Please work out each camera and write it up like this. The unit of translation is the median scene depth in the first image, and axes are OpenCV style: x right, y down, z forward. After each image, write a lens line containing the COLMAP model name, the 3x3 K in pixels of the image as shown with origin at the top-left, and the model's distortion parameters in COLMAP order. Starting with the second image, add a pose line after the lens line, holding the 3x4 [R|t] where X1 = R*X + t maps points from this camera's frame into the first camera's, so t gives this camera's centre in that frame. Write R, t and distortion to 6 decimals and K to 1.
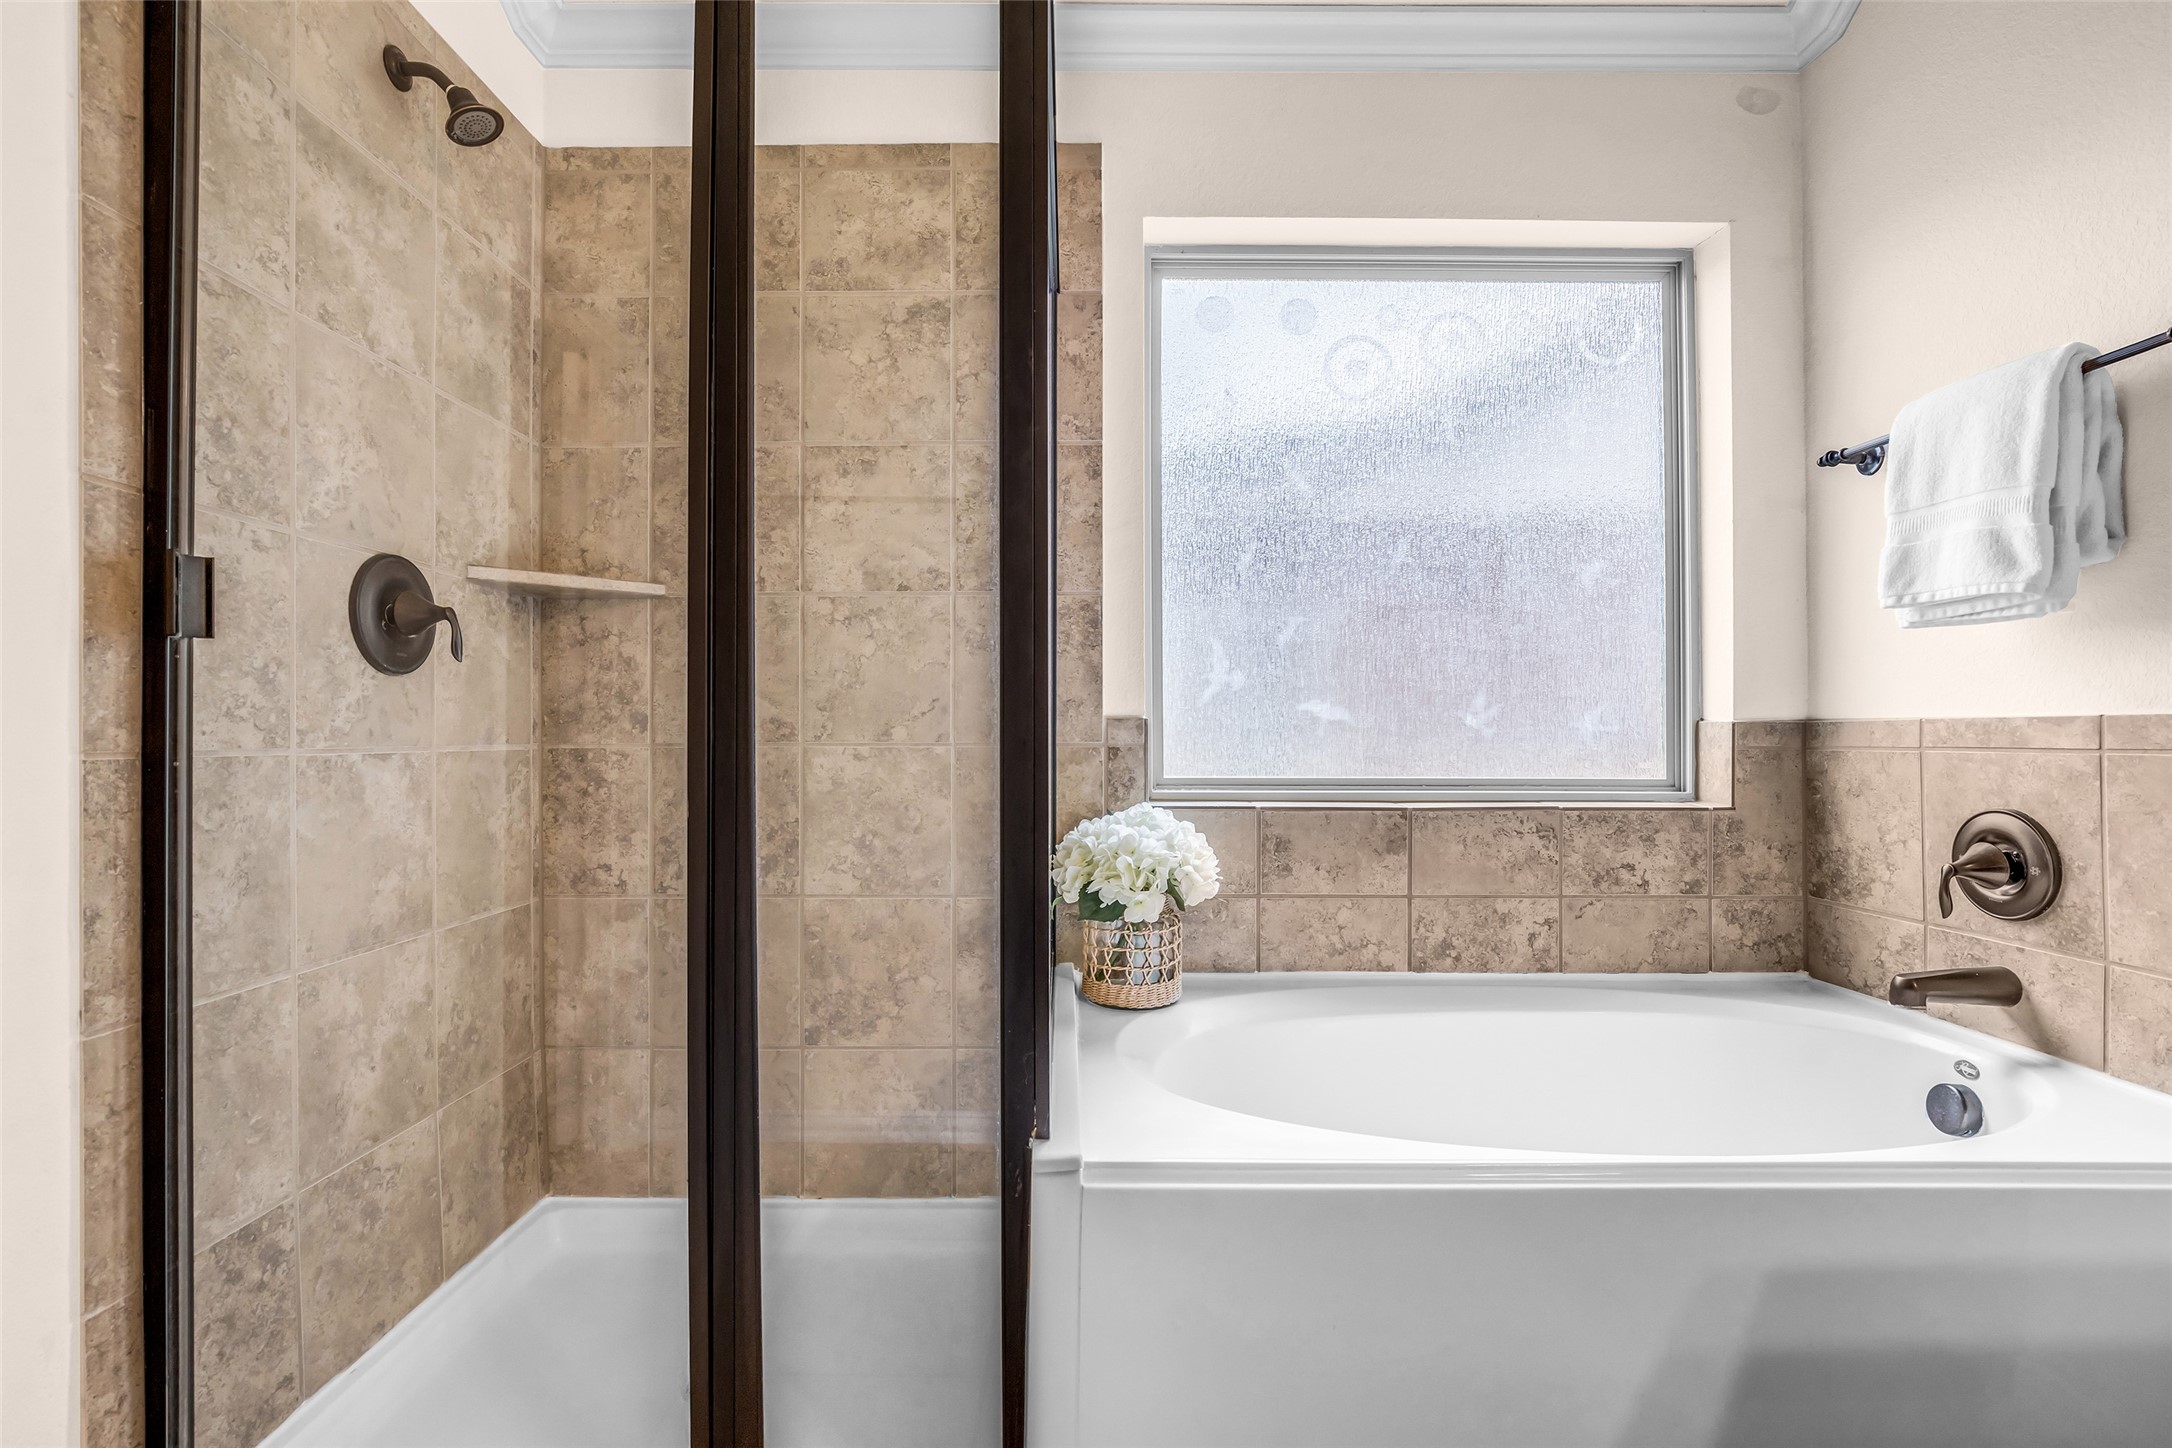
lens RADIAL K [[1023.3, 0, 1080.0], [0, 1023.3, 733.3], [0, 0, 1]] dist [-0.012247, 0.004283]
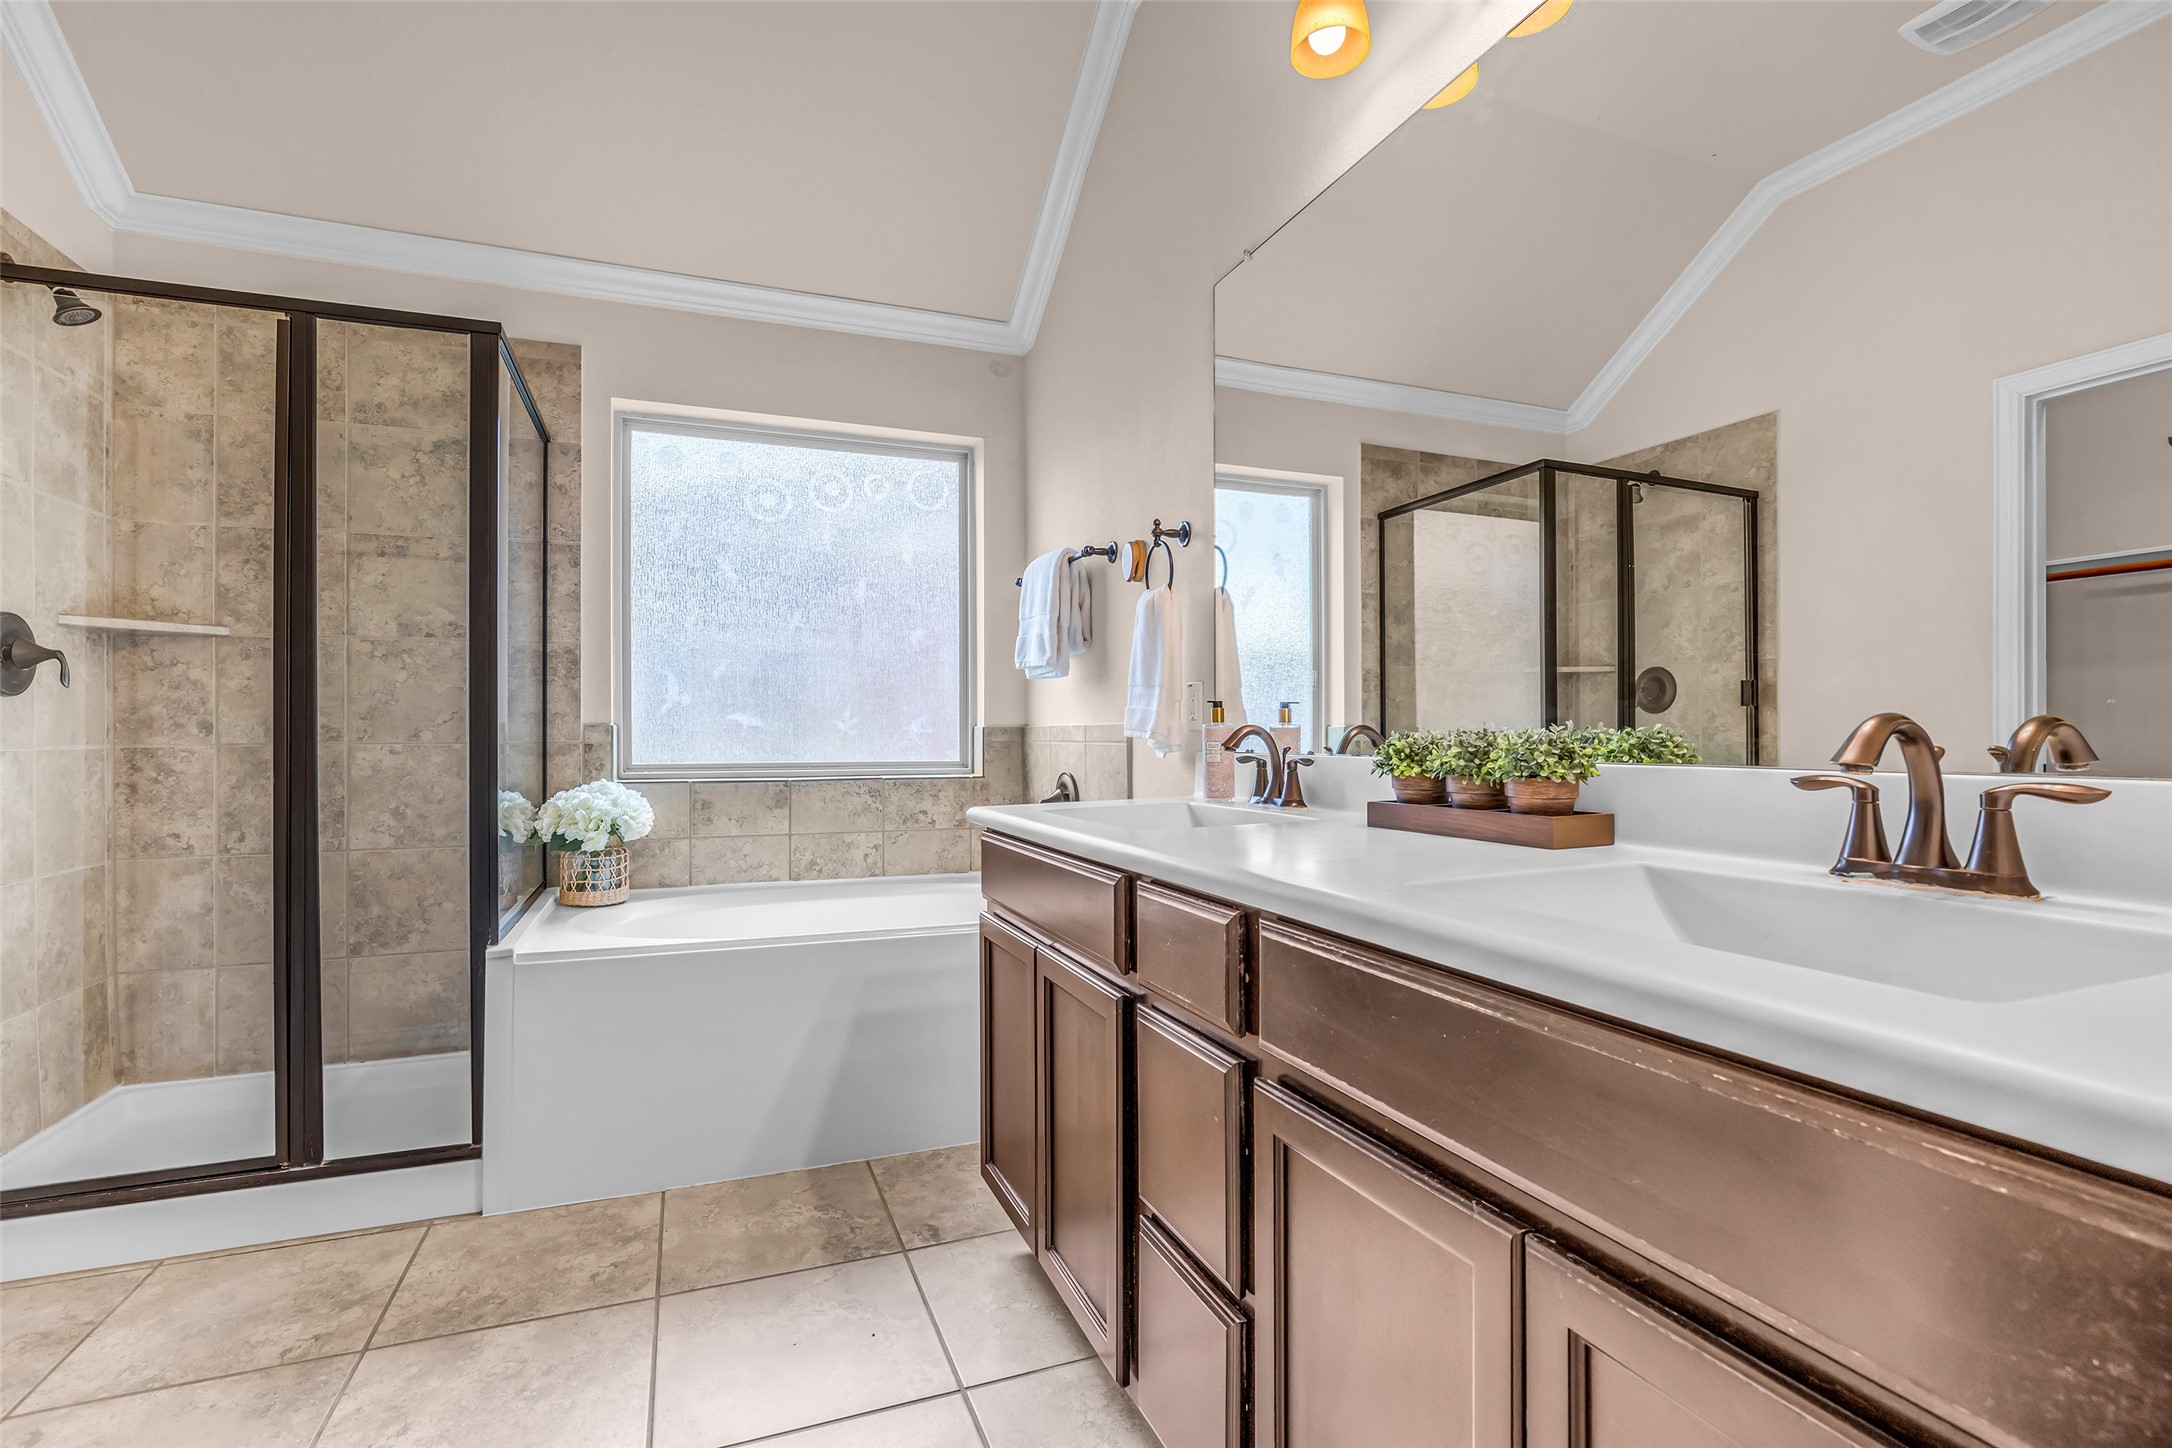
lens RADIAL K [[1023.3, 0, 1088.5], [0, 1023.3, 727.8], [0, 0, 1]] dist [-0.012247, 0.004283]
pose [[0.934677, -0.001324, 0.355495, 0.188334], [0.002613, 0.999992, -0.003144, -0.003900], [-0.355488, 0.003867, 0.934673, -0.688957]]
